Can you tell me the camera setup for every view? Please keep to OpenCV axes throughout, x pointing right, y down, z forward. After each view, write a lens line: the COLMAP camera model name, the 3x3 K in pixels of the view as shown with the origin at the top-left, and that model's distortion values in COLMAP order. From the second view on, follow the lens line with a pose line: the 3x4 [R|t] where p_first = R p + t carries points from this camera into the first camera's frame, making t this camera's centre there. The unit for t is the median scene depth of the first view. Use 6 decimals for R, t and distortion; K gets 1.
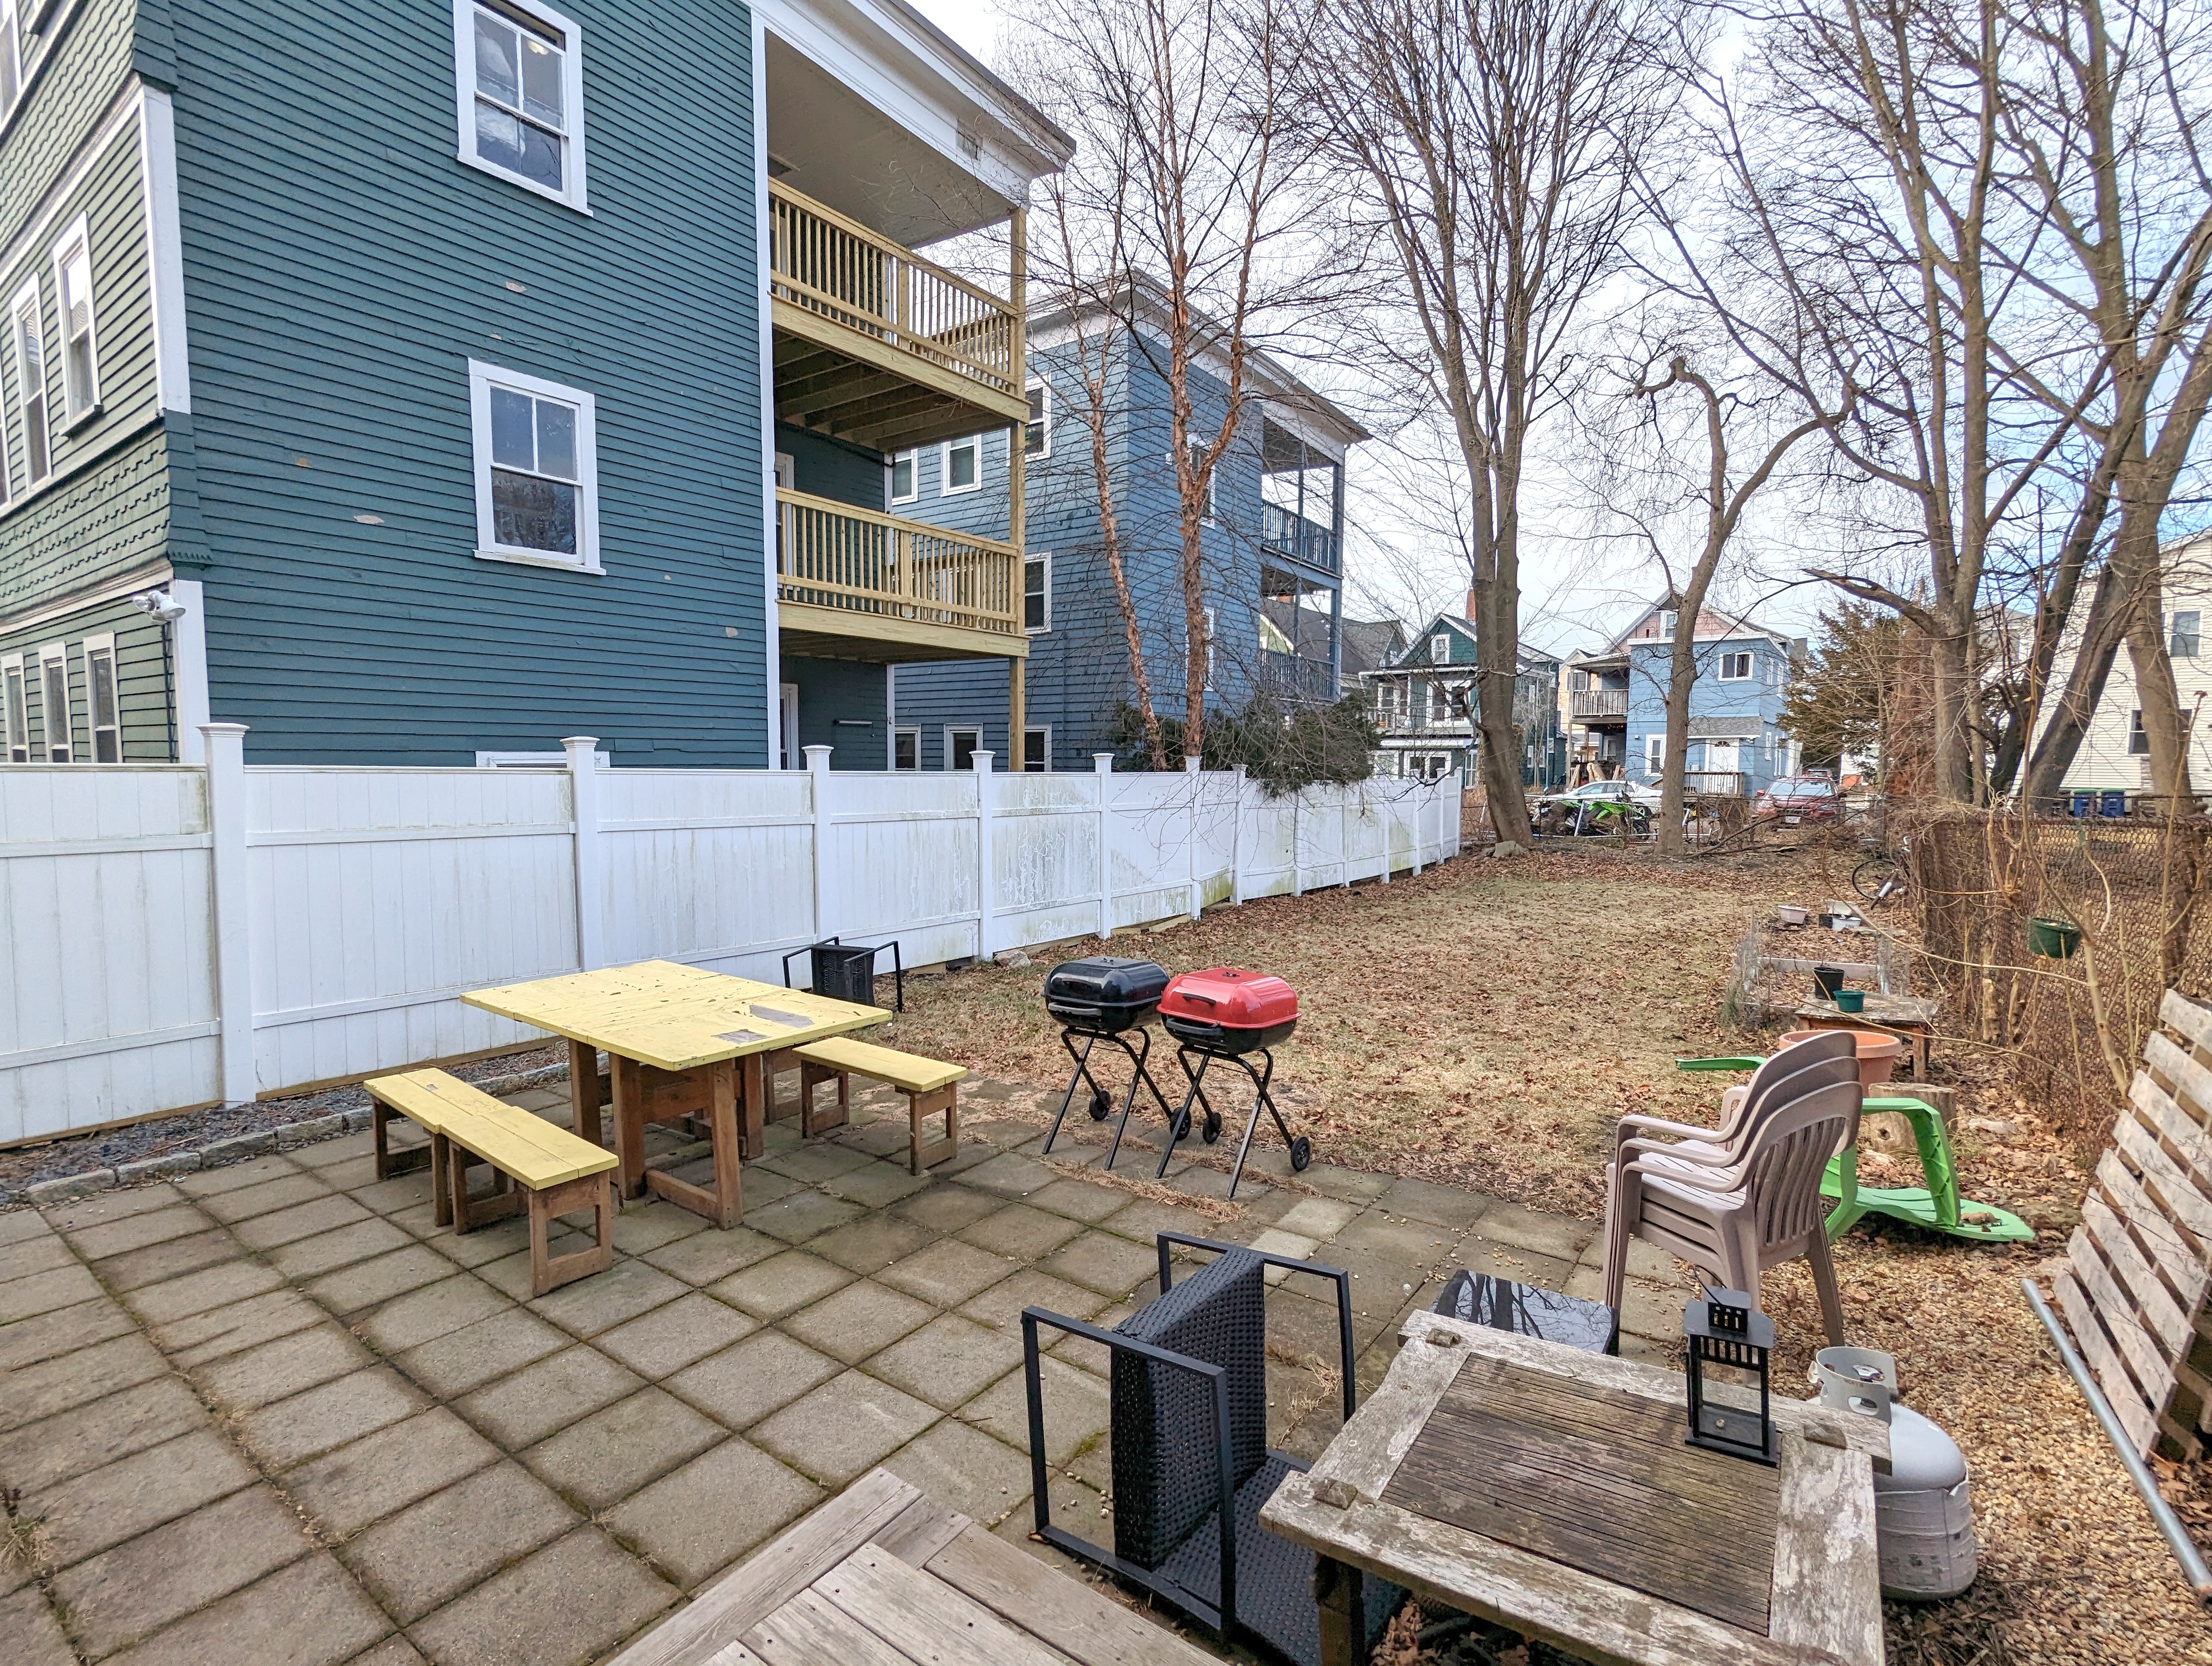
lens RADIAL K [[1045.9, 0, 1097.6], [0, 1045.9, 841.6], [0, 0, 1]] dist [-0.005553, -0.000636]
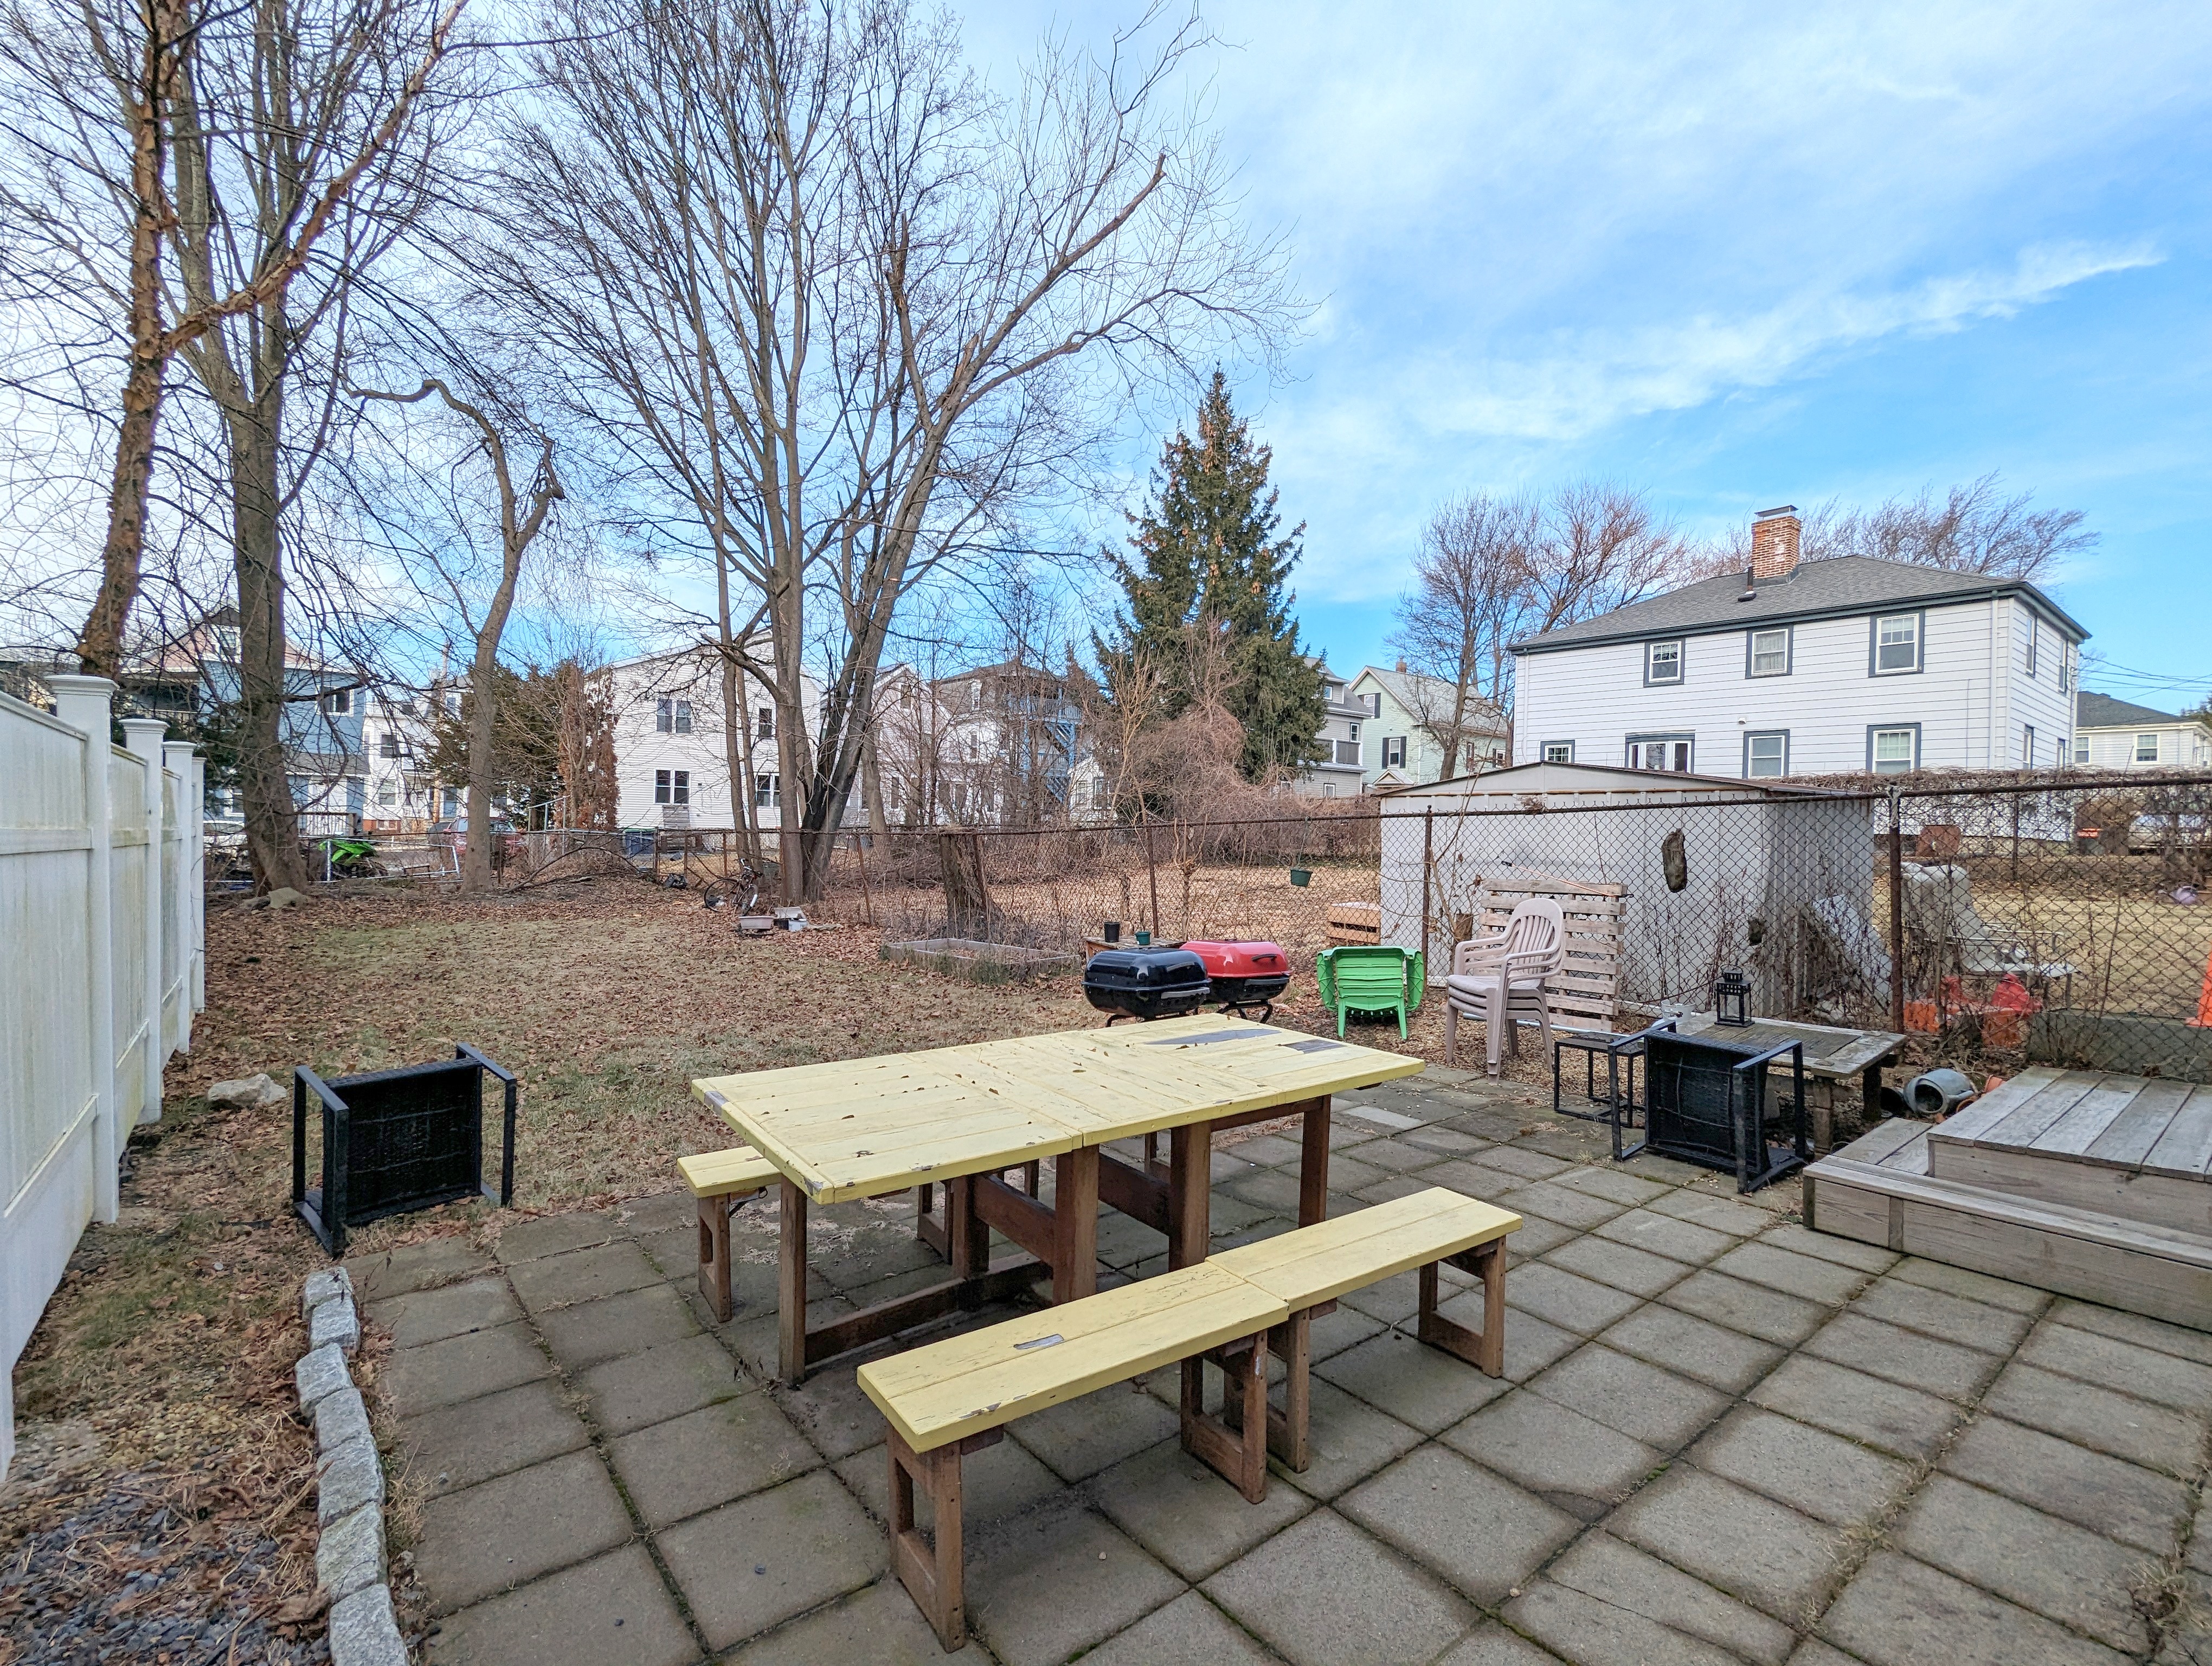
lens RADIAL K [[1045.9, 0, 1097.8], [0, 1045.9, 830.7], [0, 0, 1]] dist [-0.005553, -0.000636]
pose [[0.266315, -0.001994, 0.963884, -1.701656], [0.055903, 0.998347, -0.013380, 0.010947], [-0.962263, 0.057448, 0.265986, 1.291340]]
